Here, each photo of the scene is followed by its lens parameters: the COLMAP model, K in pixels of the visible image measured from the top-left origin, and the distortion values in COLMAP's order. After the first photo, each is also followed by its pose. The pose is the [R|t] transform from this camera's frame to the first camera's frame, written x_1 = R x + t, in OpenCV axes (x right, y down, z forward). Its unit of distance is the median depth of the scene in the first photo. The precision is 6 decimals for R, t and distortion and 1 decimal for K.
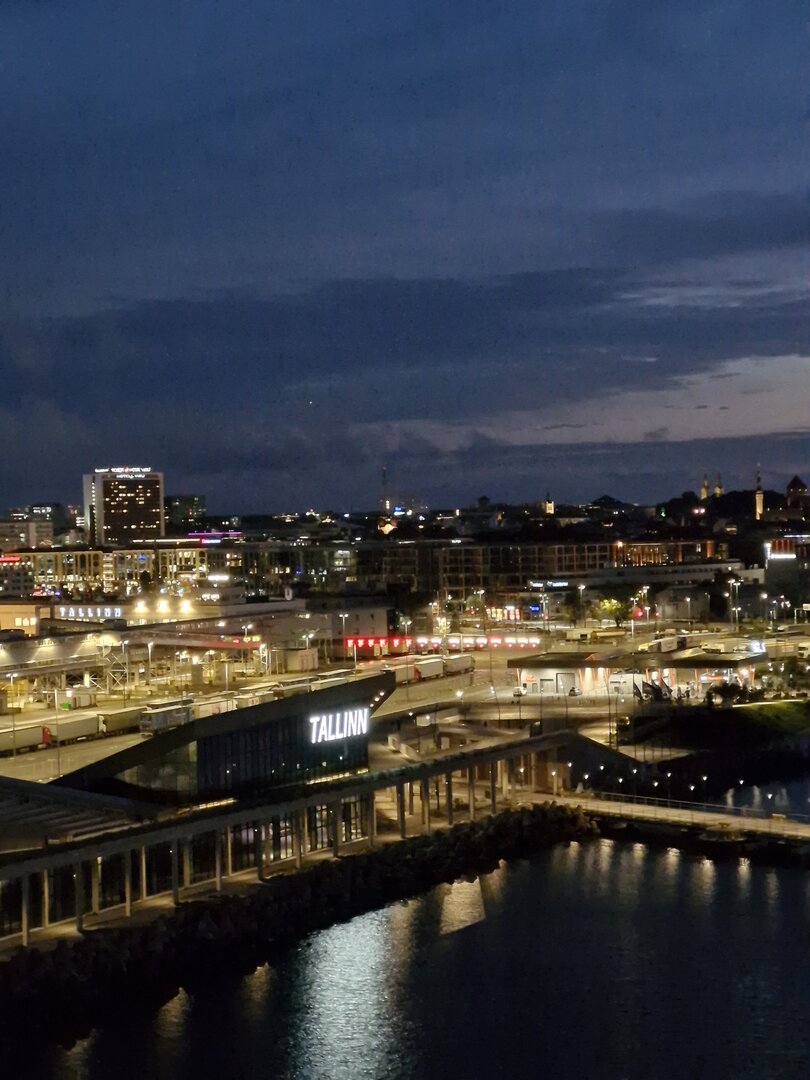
lens RADIAL K [[2317.7, 0, 405.0], [0, 2317.7, 540.0], [0, 0, 1]] dist [-0.215840, 4.787497]
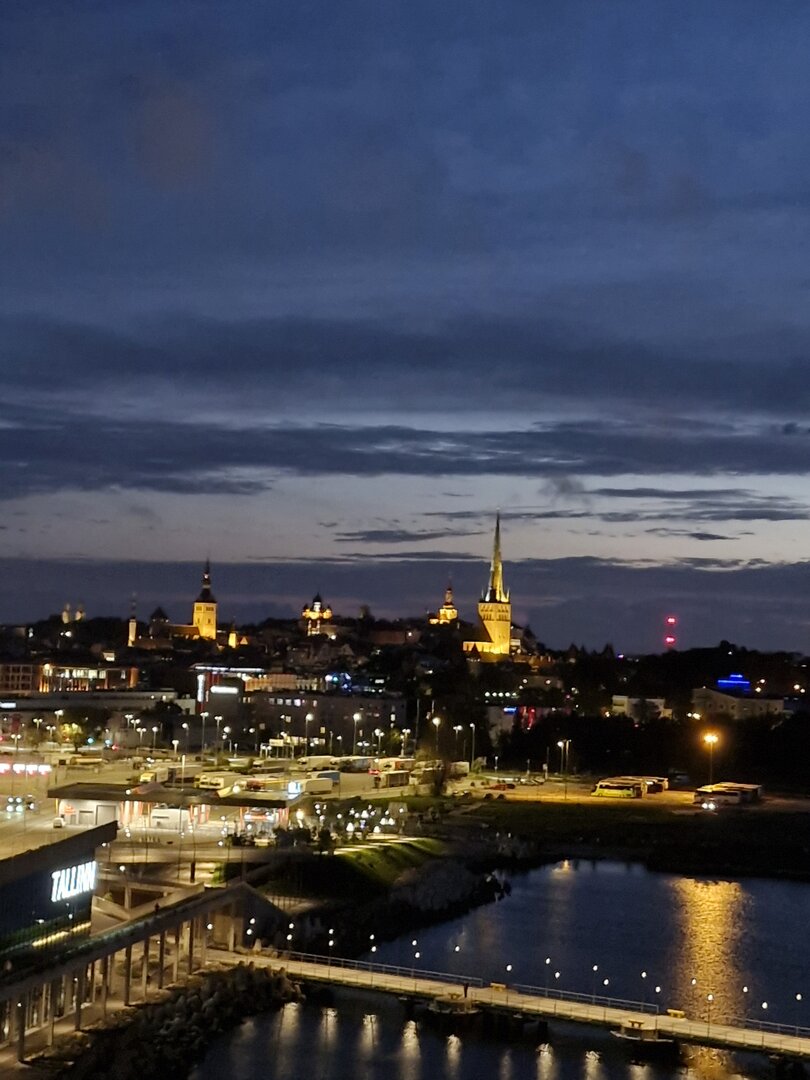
lens RADIAL K [[2155.1, 0, 405.0], [0, 2155.1, 540.0], [0, 0, 1]] dist [0.153371, 0.059428]
pose [[0.950722, 0.080196, 0.299495, -0.119028], [-0.063442, 0.995849, -0.065269, -0.003535], [-0.303486, 0.043052, 0.951863, 0.101239]]
